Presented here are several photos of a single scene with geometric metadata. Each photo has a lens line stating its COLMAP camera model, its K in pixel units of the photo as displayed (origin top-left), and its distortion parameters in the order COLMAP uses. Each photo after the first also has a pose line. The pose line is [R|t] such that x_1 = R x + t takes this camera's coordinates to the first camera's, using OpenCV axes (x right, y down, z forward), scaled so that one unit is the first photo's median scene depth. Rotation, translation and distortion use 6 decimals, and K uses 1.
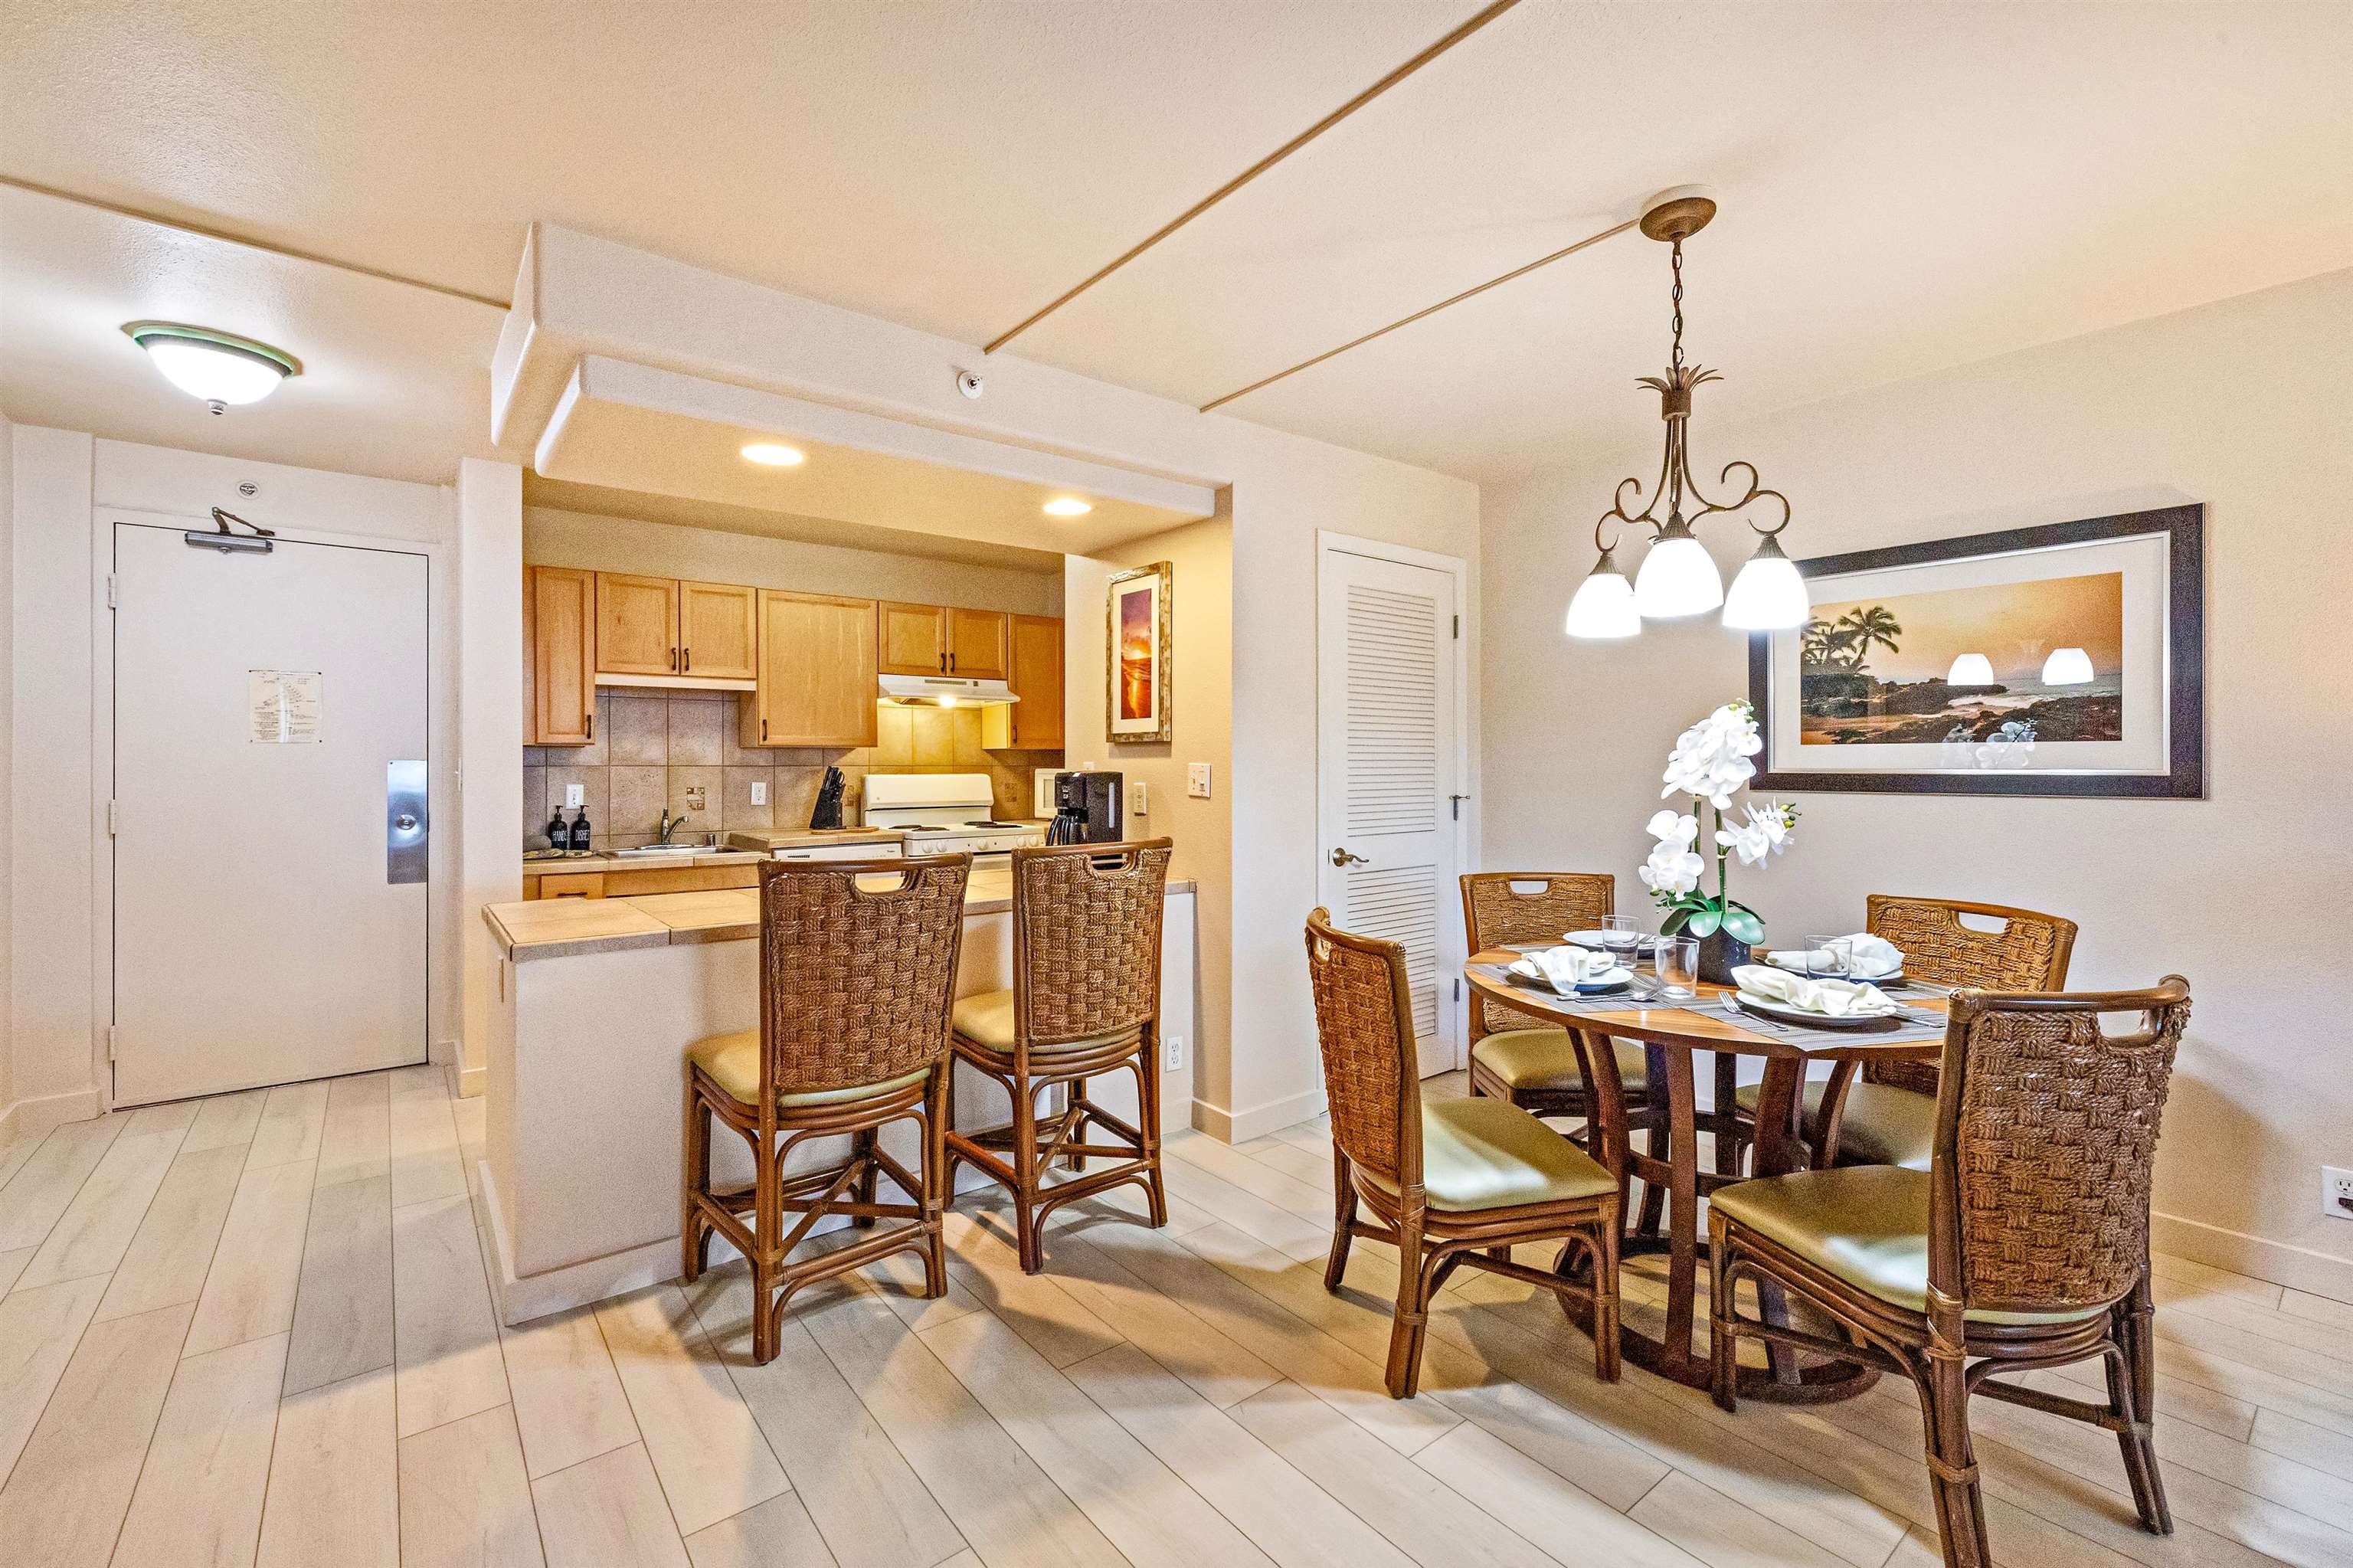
lens RADIAL K [[1015.0, 0, 1151.8], [0, 1015.0, 763.9], [0, 0, 1]] dist [0.001336, 0.000237]
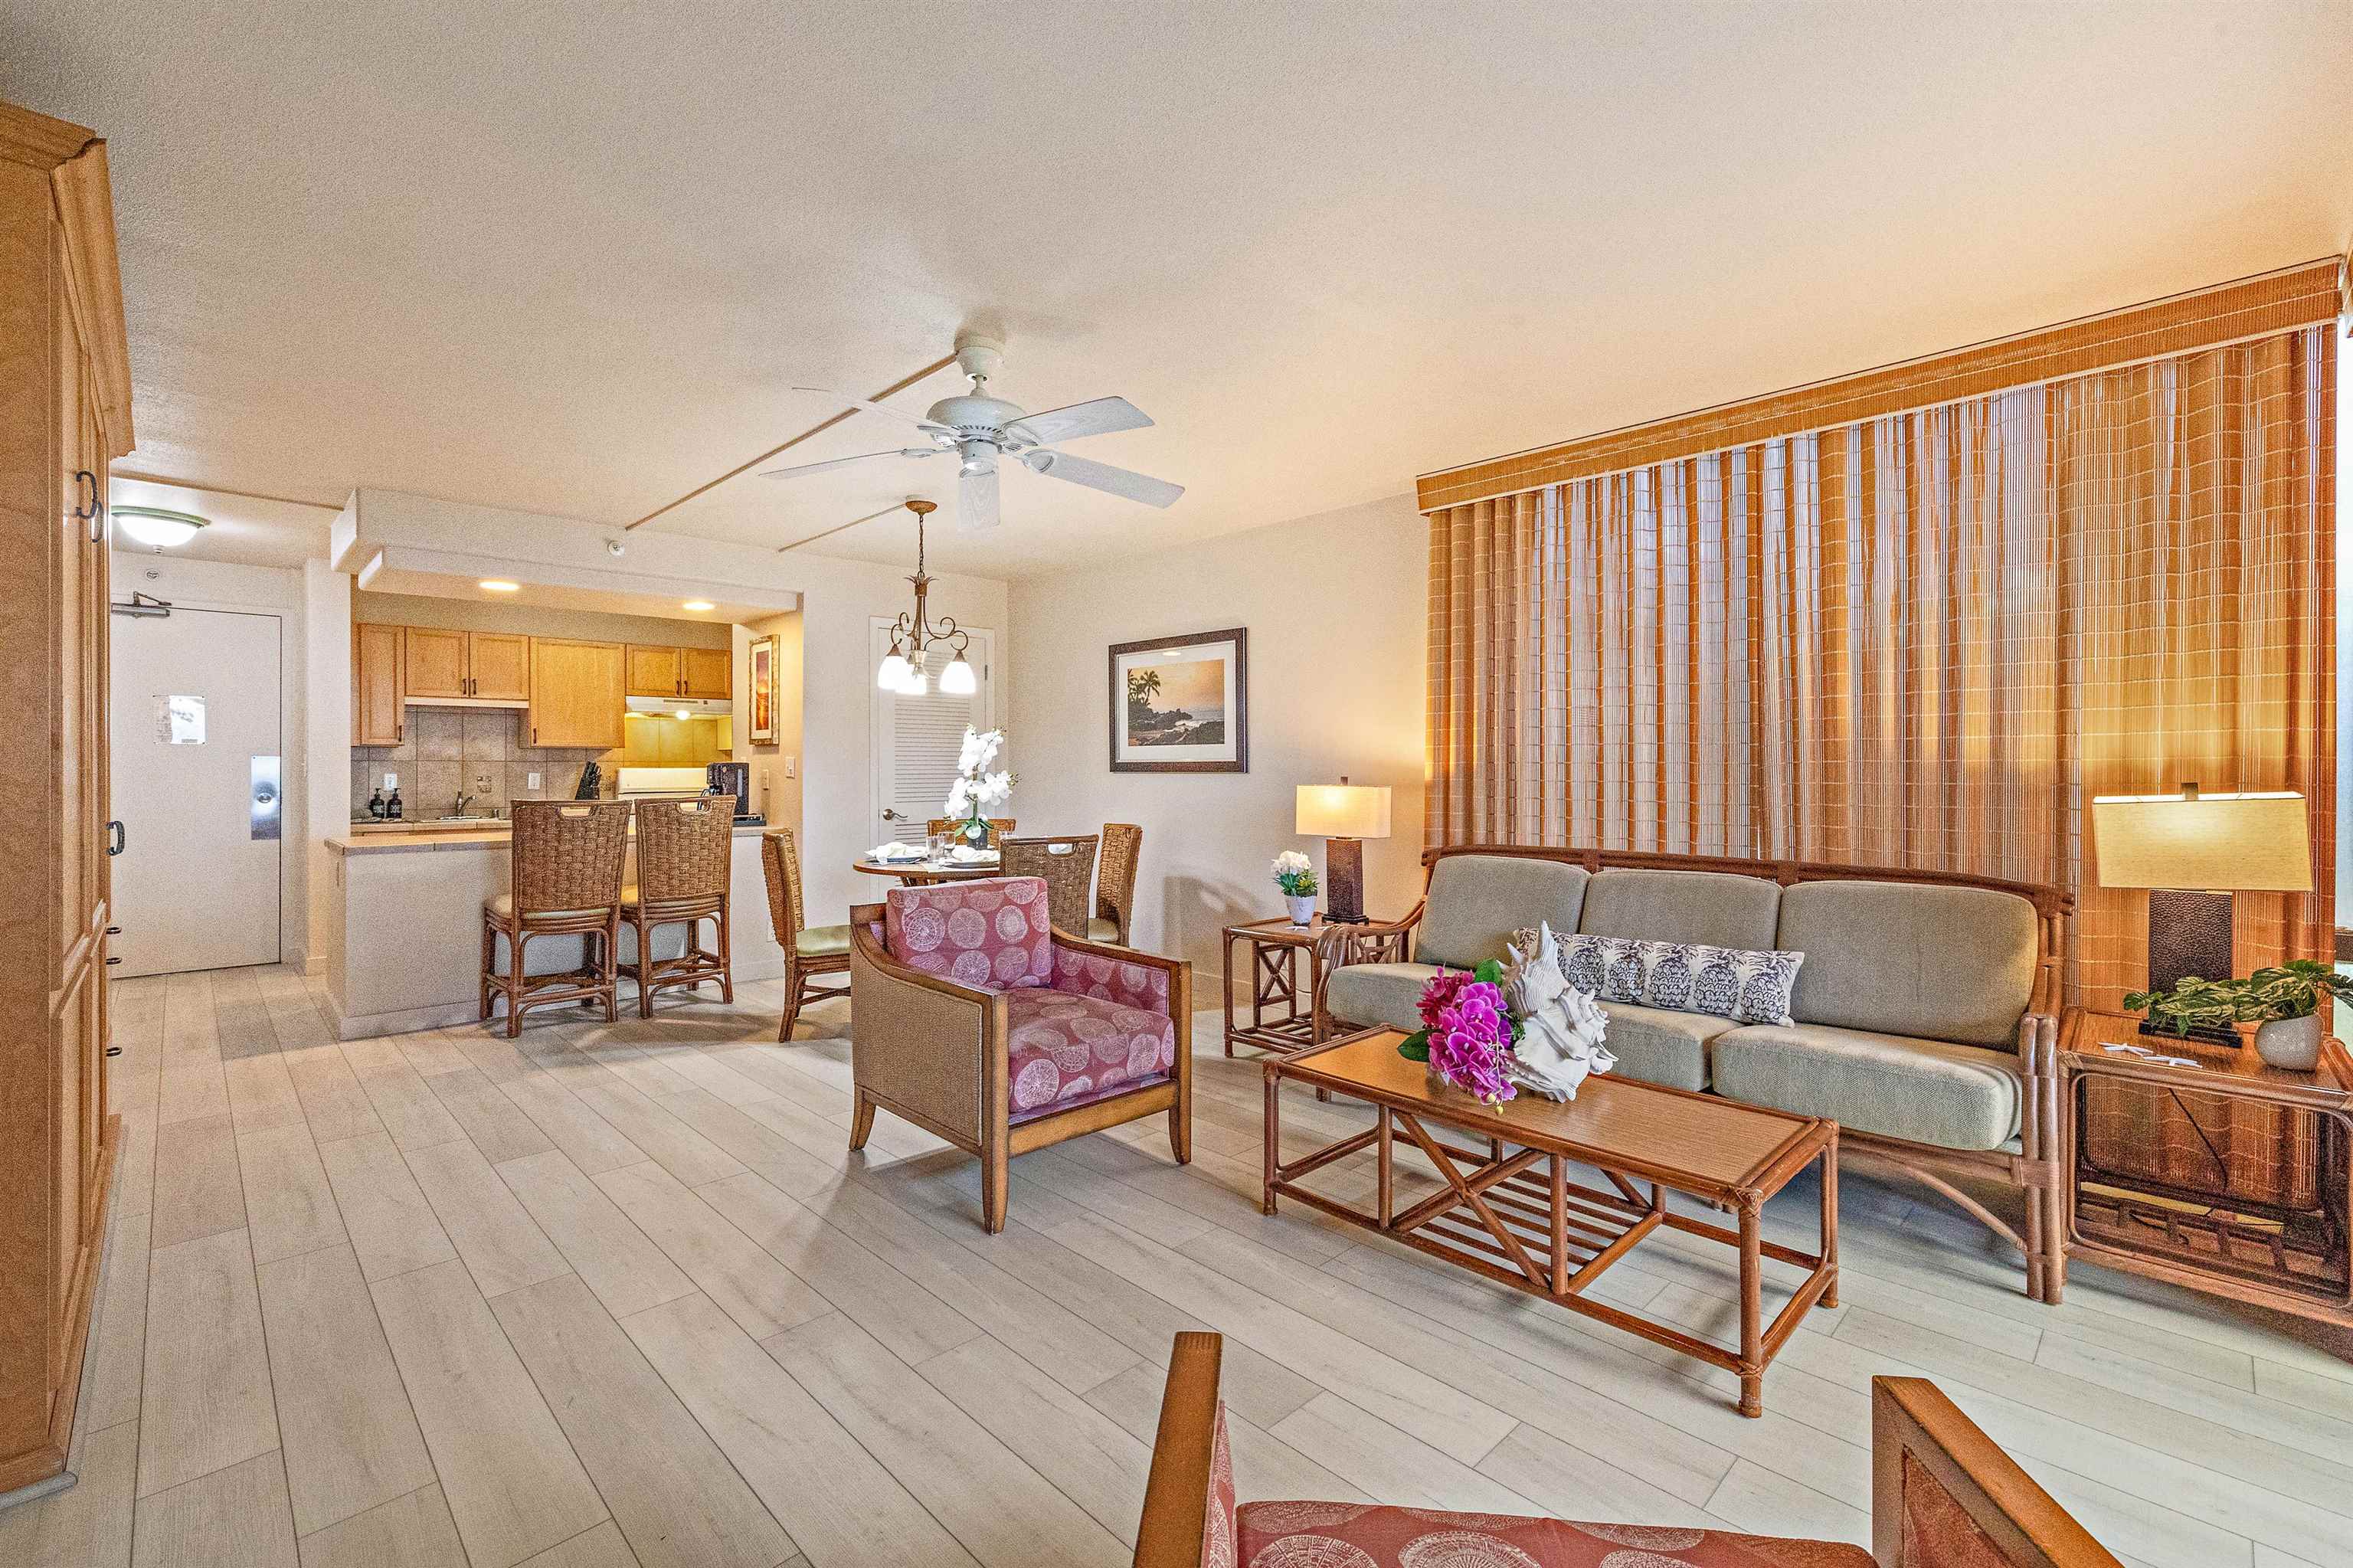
lens RADIAL K [[1015.0, 0, 1151.8], [0, 1015.0, 763.9], [0, 0, 1]] dist [0.001336, 0.000237]
pose [[0.993735, -0.001201, 0.111757, 0.388934], [0.001526, 0.999995, -0.002820, 0.014009], [-0.111753, 0.002973, 0.993732, -0.624284]]
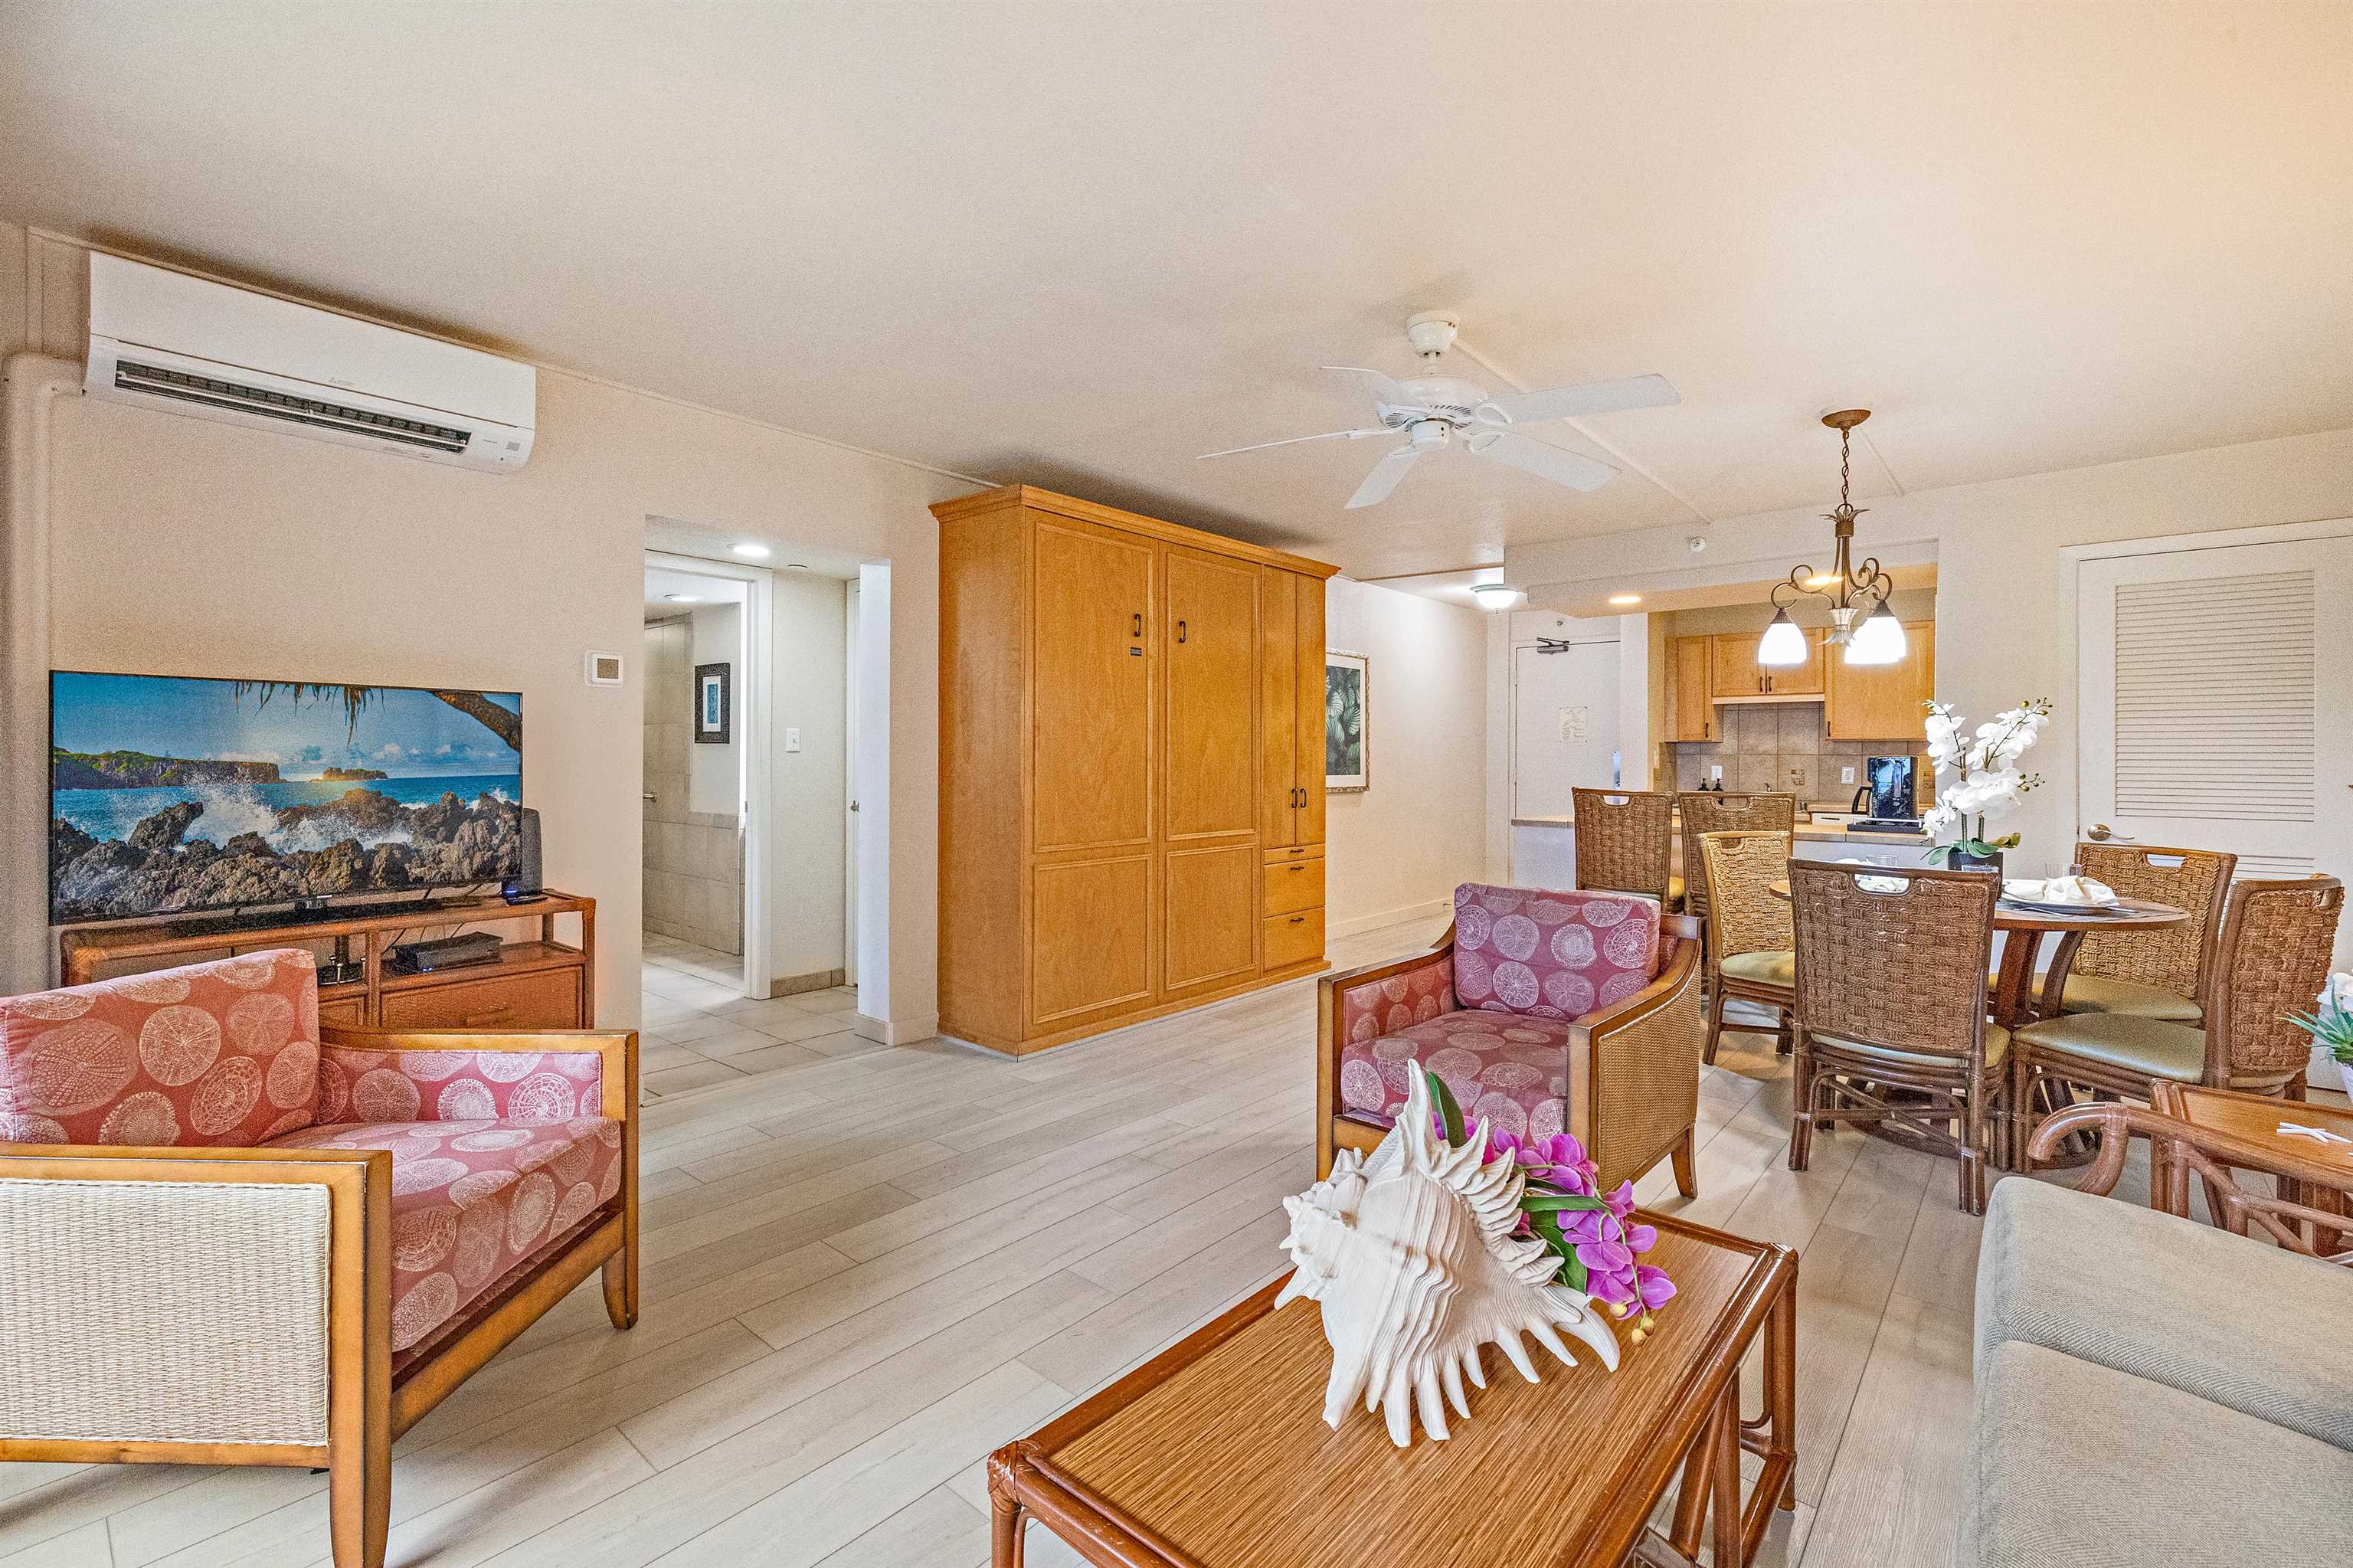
lens RADIAL K [[1015.0, 0, 1151.8], [0, 1015.0, 763.9], [0, 0, 1]] dist [0.001336, 0.000237]
pose [[0.182866, 0.006540, -0.983116, 0.989124], [-0.005107, 0.999971, 0.005703, 0.014394], [0.983125, 0.003978, 0.182894, -0.208586]]
